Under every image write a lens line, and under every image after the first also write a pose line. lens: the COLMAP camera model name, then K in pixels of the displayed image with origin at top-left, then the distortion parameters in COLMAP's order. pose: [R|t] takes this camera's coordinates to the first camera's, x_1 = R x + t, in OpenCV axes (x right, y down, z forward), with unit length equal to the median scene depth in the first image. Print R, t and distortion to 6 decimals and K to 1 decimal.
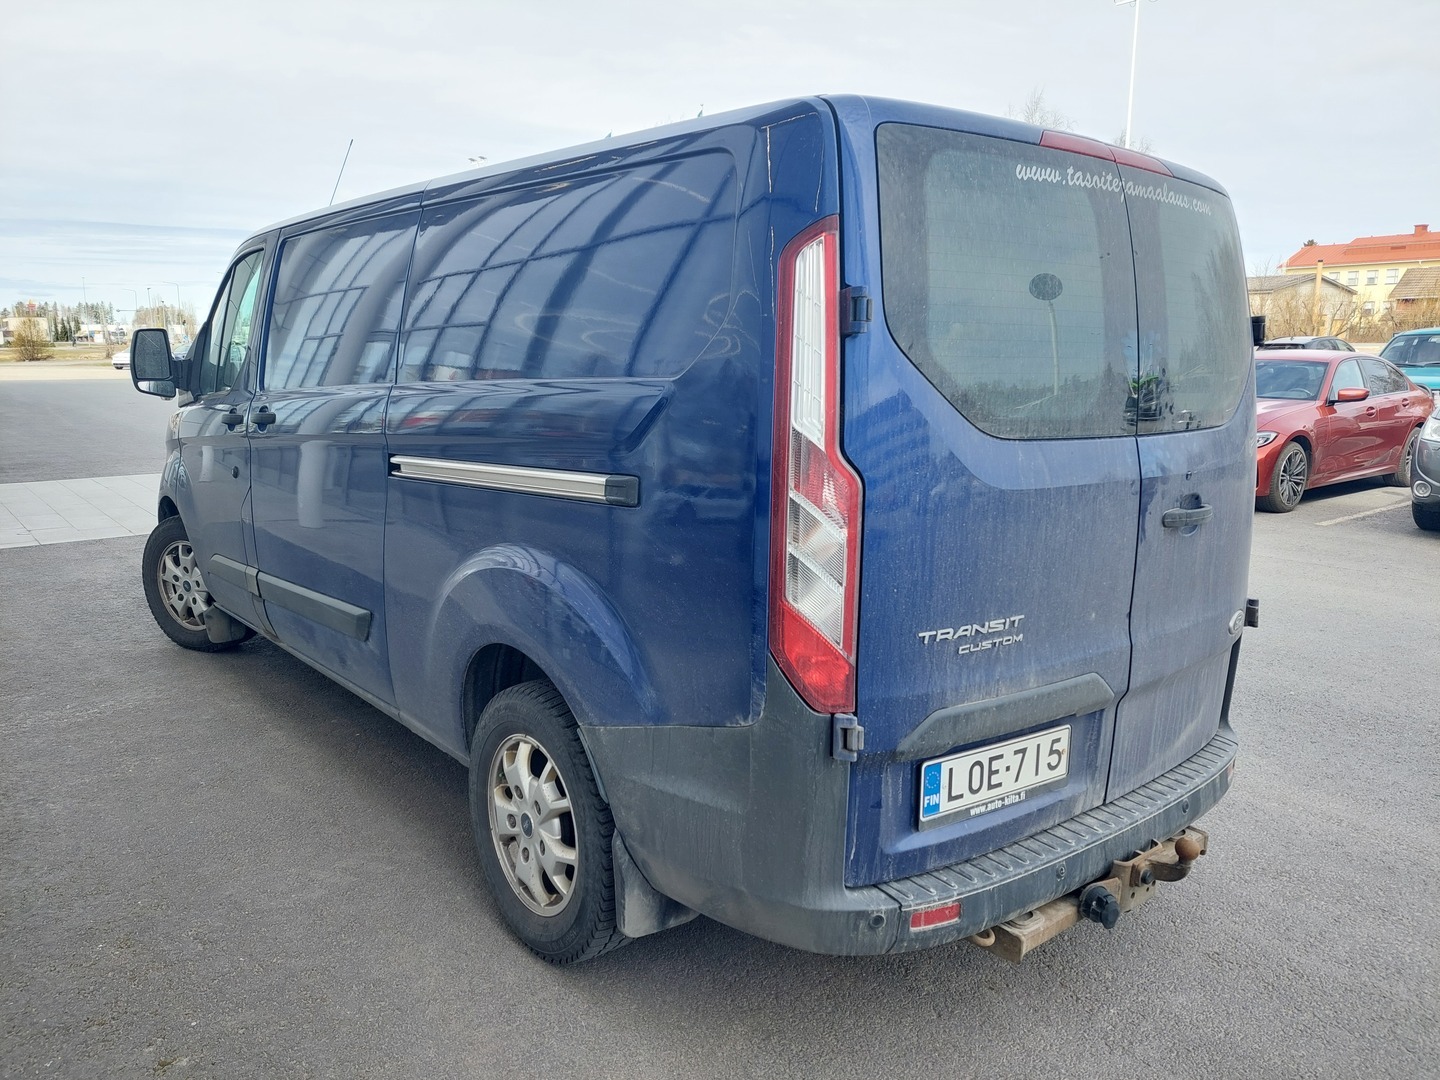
lens RADIAL K [[1069.3, 0, 713.1], [0, 1069.3, 528.3], [0, 0, 1]] dist [0.069255, -0.012026]
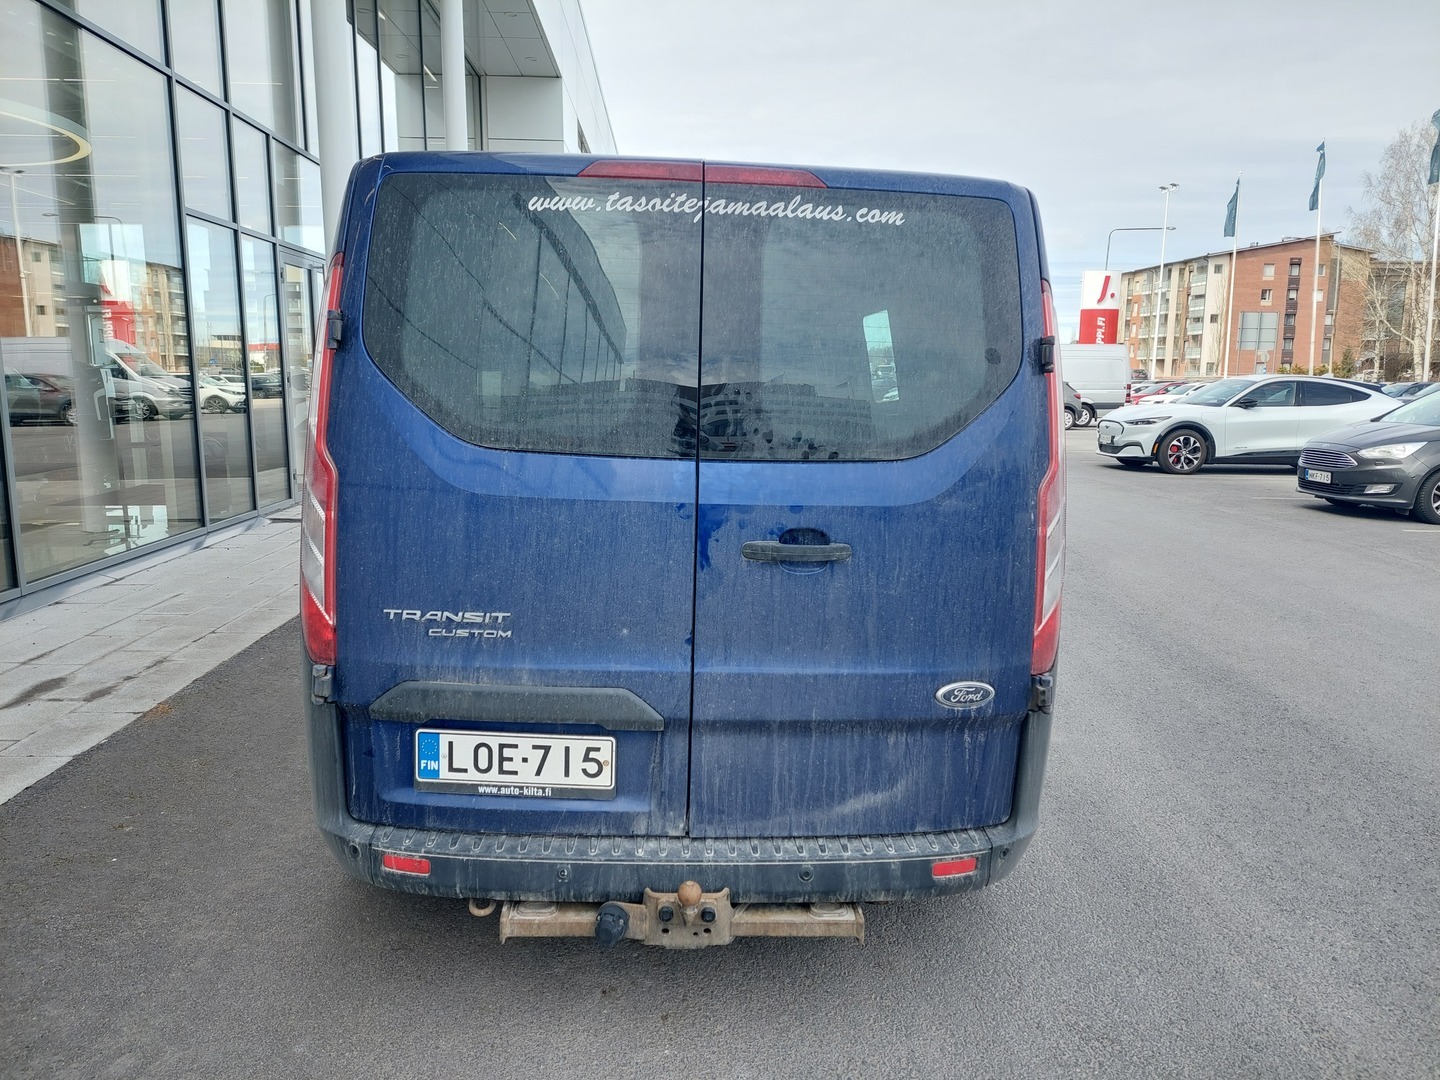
lens RADIAL K [[1069.3, 0, 715.7], [0, 1069.3, 529.8], [0, 0, 1]] dist [0.069255, -0.012026]
pose [[0.794075, 0.098188, -0.599837, 1.074573], [-0.114558, 0.993356, 0.010949, -0.037168], [0.596927, 0.060022, 0.800047, 0.260374]]
